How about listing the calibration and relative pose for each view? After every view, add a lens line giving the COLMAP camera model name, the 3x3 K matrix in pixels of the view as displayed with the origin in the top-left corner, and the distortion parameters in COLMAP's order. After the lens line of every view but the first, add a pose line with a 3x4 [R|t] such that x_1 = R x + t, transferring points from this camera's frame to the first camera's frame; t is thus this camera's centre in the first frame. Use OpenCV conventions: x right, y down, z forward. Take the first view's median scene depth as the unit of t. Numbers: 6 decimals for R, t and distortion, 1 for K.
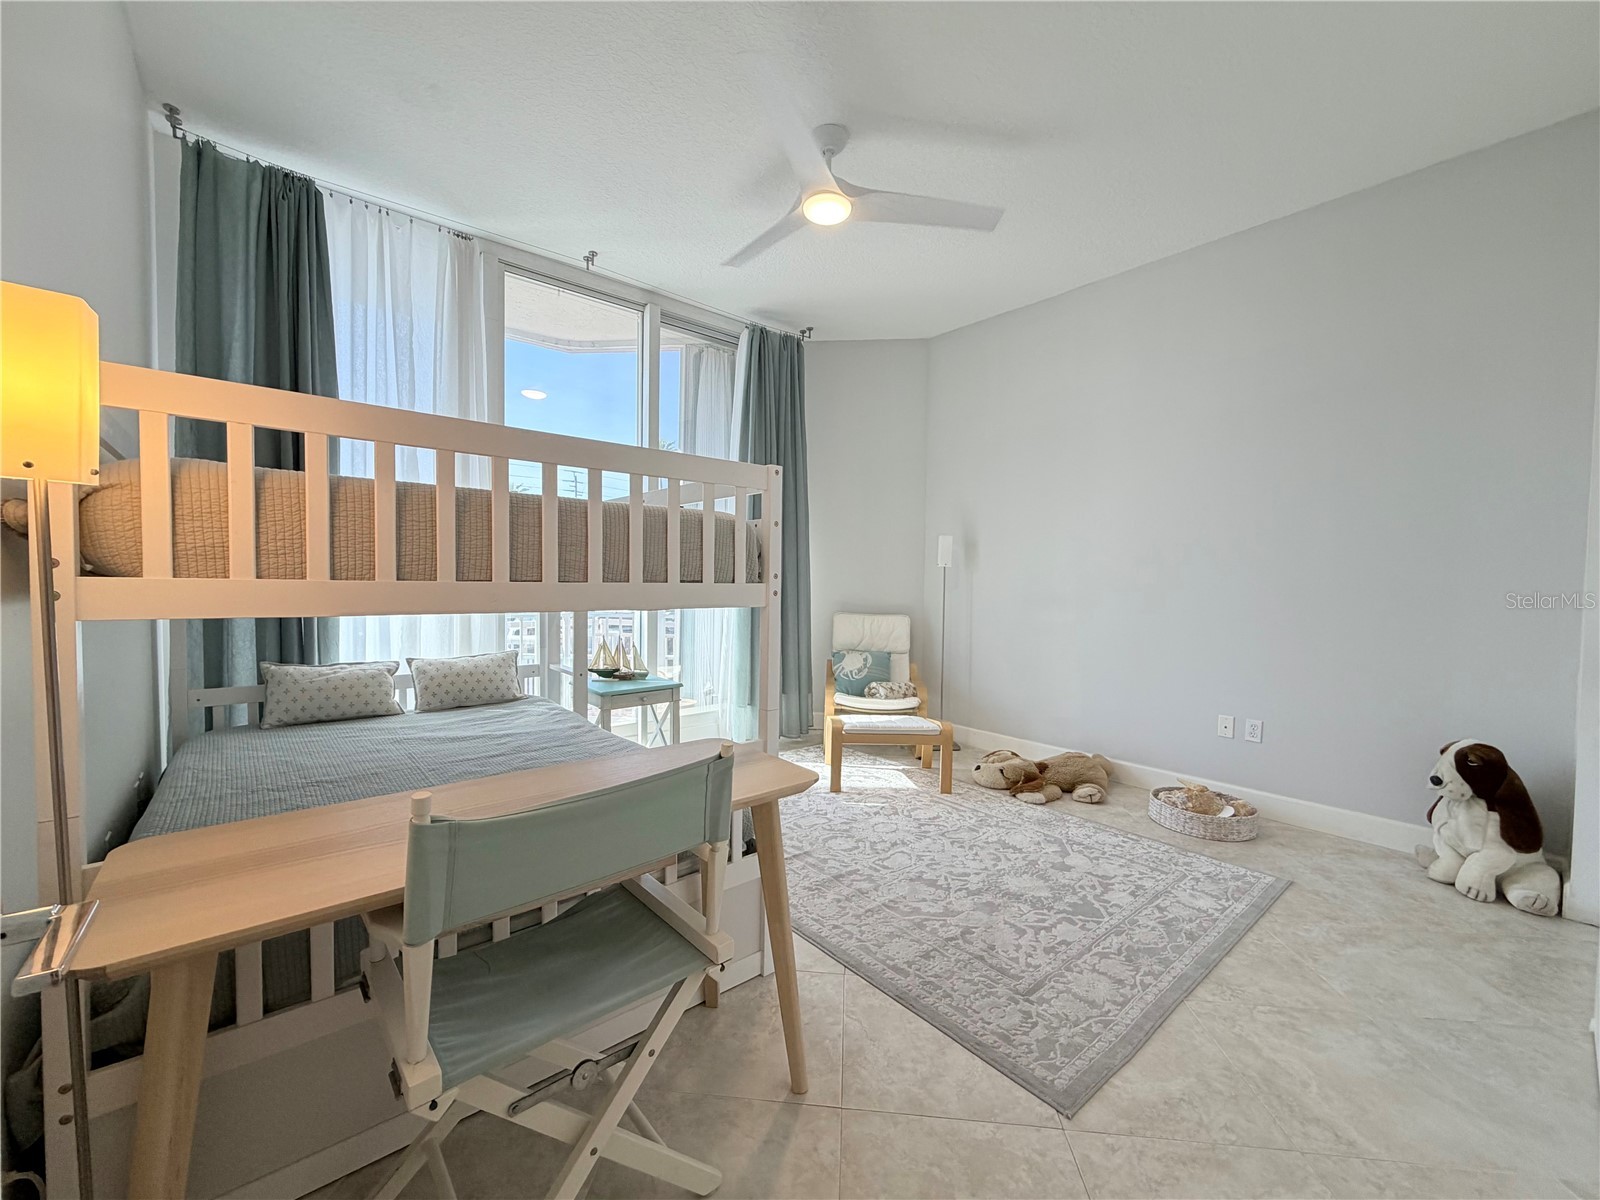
lens RADIAL K [[635.7, 0, 797.2], [0, 635.7, 593.2], [0, 0, 1]] dist [-0.000938, -0.000013]
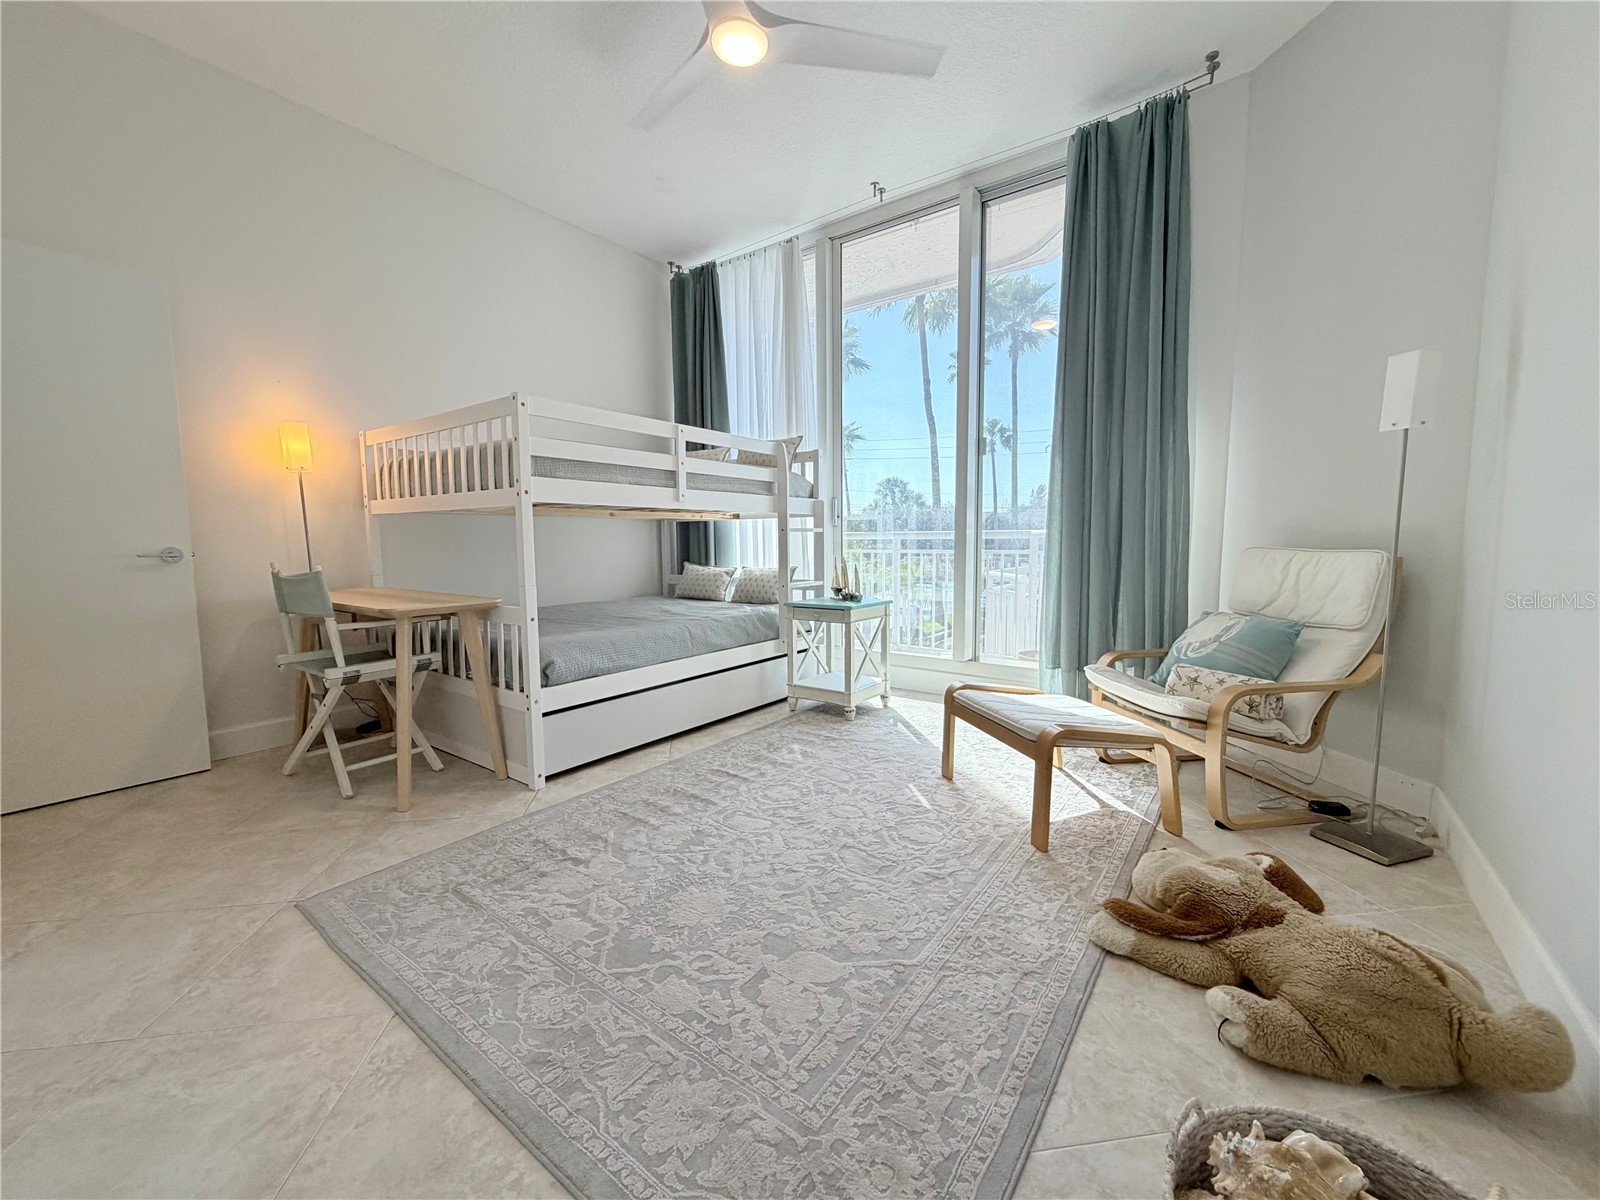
lens RADIAL K [[635.7, 0, 798.1], [0, 635.7, 600.4], [0, 0, 1]] dist [-0.000938, -0.000013]
pose [[0.238254, 0.080432, -0.967867, 0.909620], [-0.012921, 0.996739, 0.079651, 0.066657], [0.971117, -0.006471, 0.238516, 0.836520]]
